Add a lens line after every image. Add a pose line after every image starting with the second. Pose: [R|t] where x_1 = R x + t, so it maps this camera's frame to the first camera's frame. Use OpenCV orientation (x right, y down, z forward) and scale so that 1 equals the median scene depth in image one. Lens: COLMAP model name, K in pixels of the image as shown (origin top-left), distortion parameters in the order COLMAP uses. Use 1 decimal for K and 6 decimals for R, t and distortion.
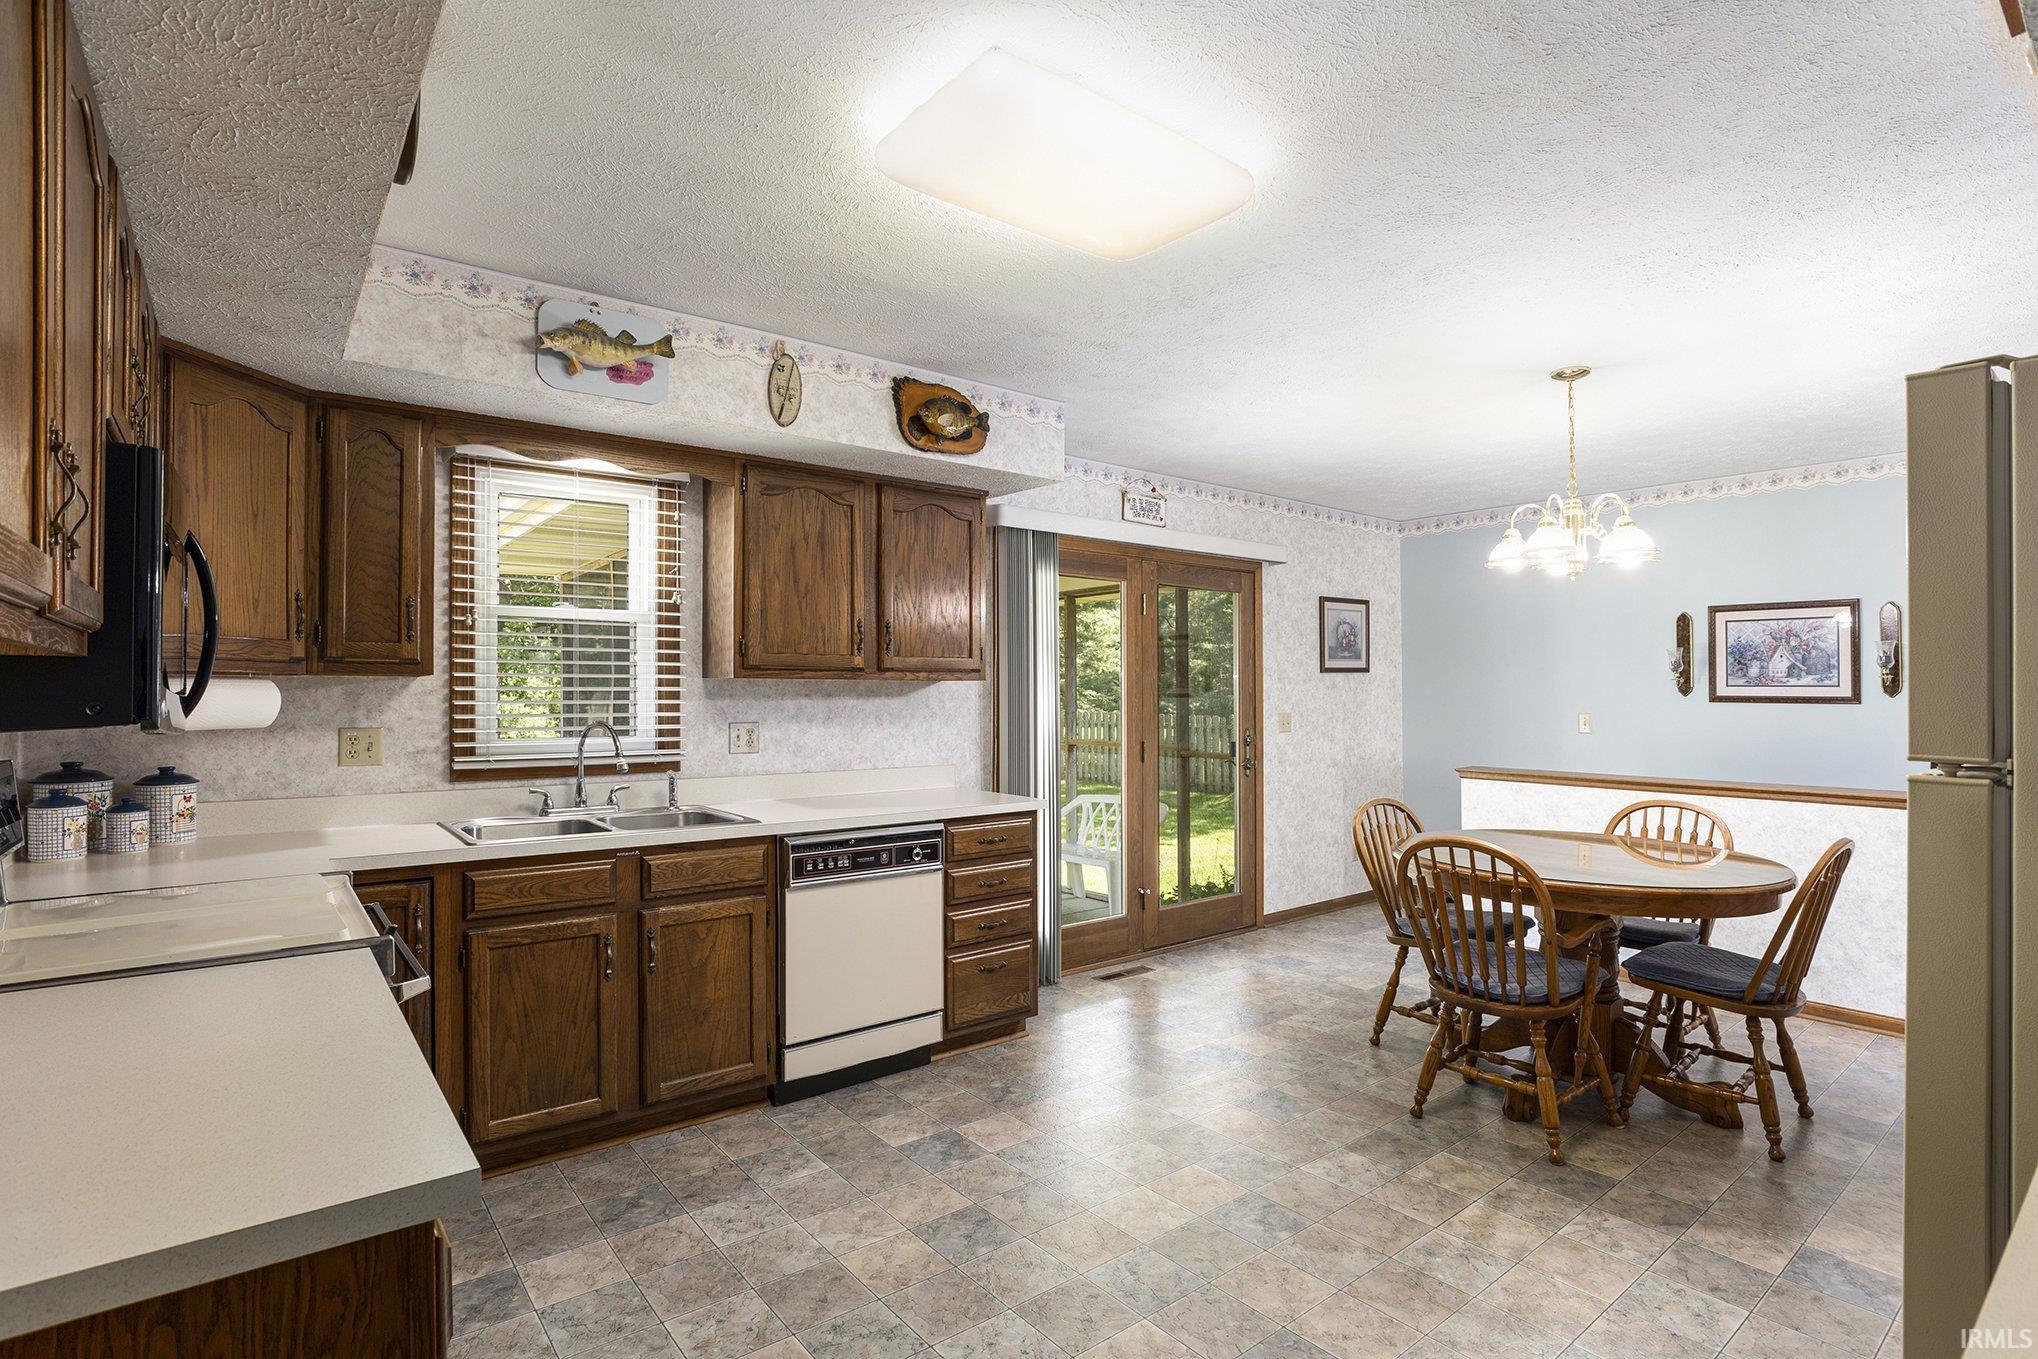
lens RADIAL K [[986.0, 0, 1018.1], [0, 986.0, 683.7], [0, 0, 1]] dist [-0.036361, -0.000489]
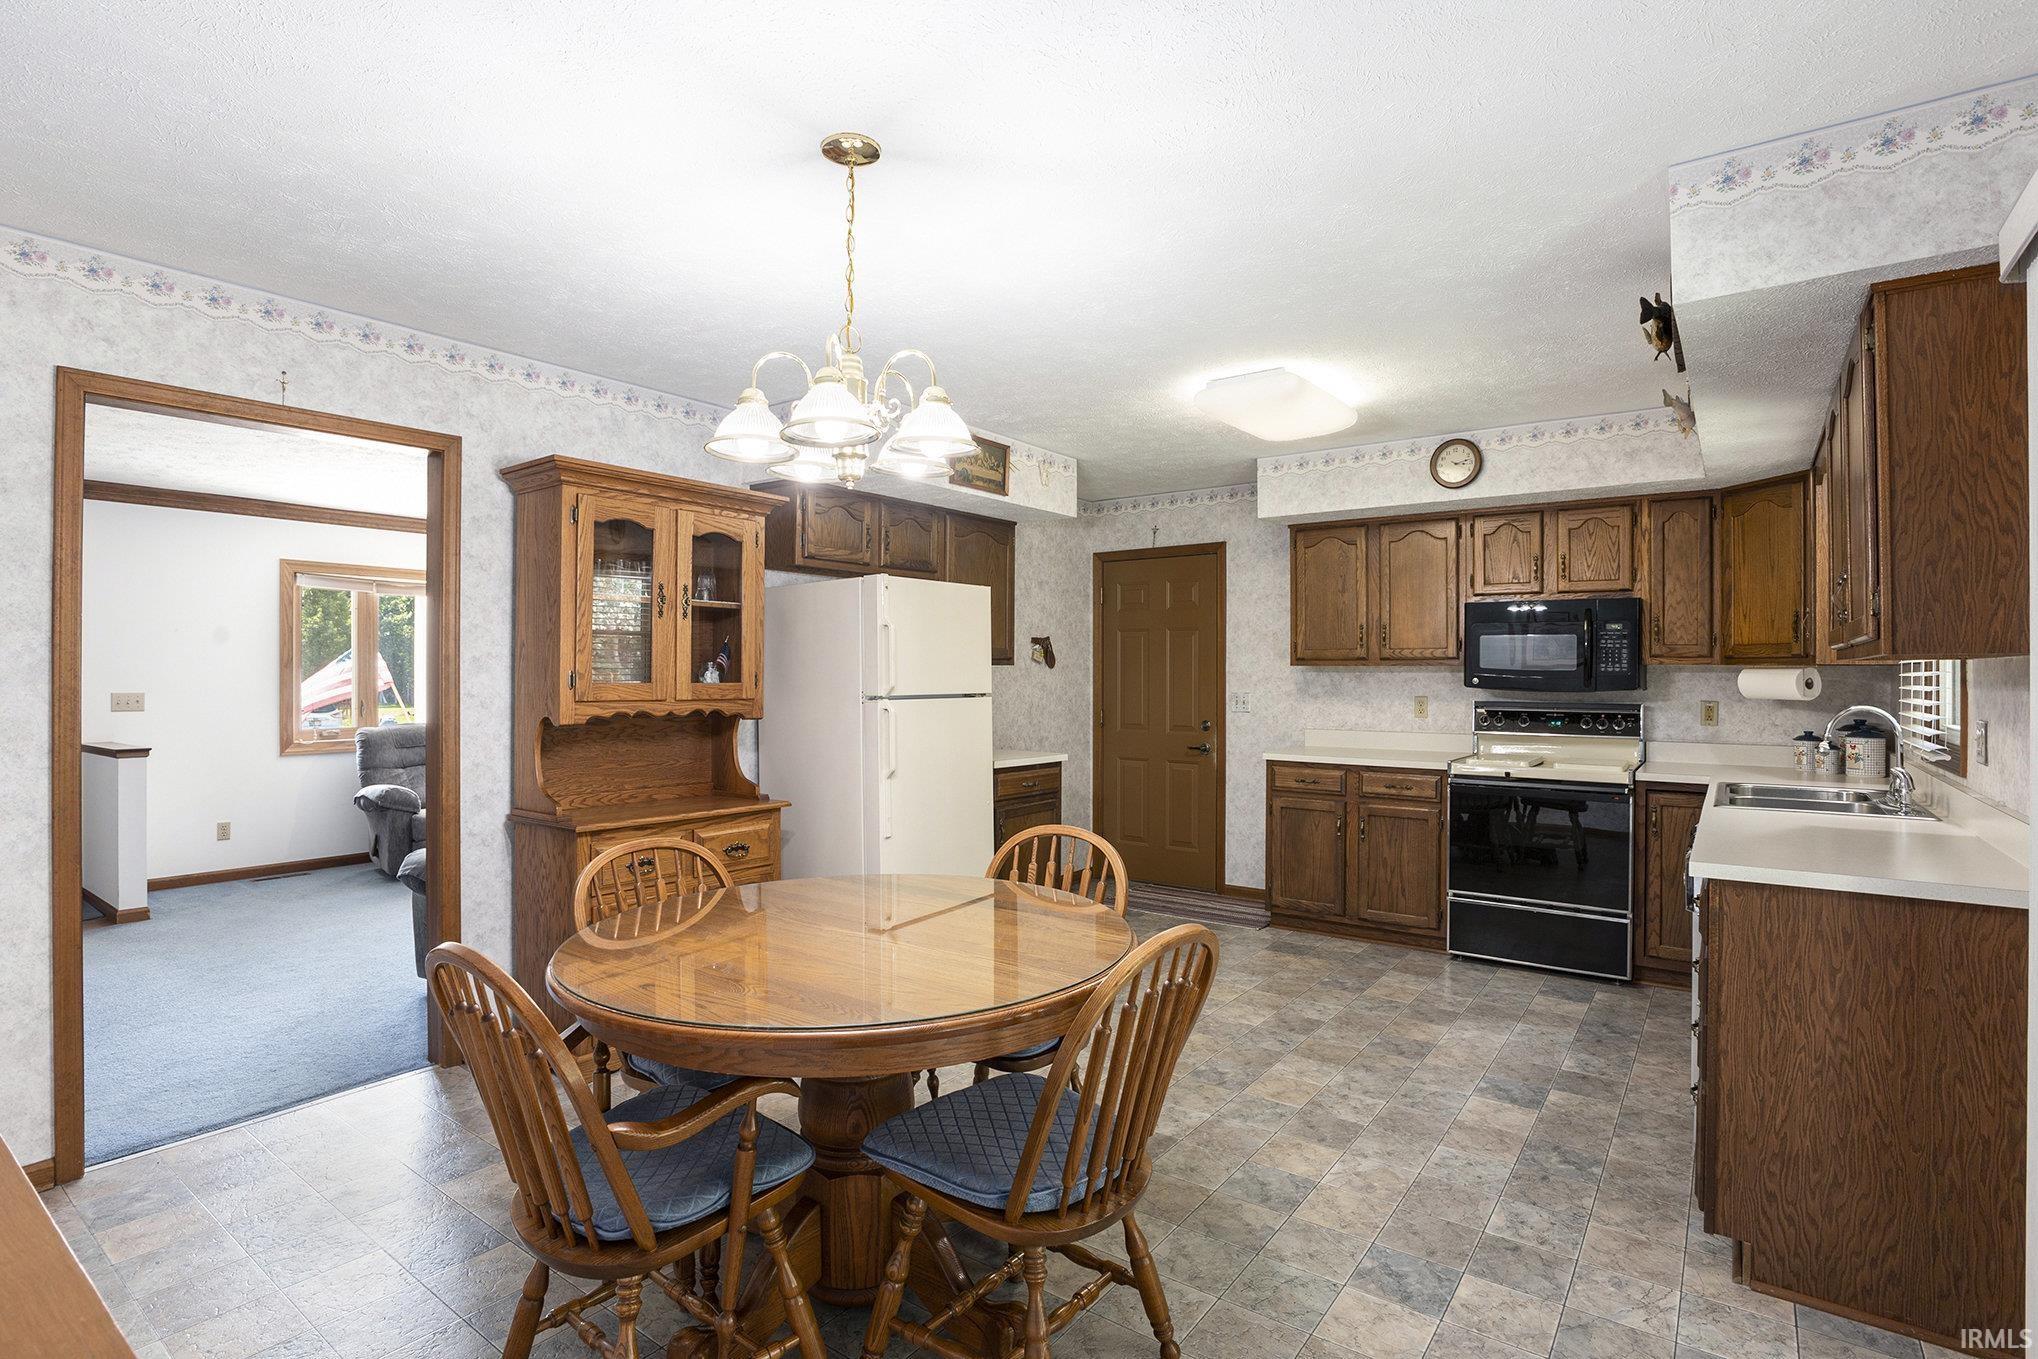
lens RADIAL K [[986.0, 0, 1020.1], [0, 986.0, 676.8], [0, 0, 1]] dist [-0.036361, -0.000489]
pose [[-0.964532, -0.003313, -0.263945, 0.779911], [-0.002890, 0.999994, -0.001993, 0.008394], [0.263950, -0.001159, -0.964536, 1.984621]]
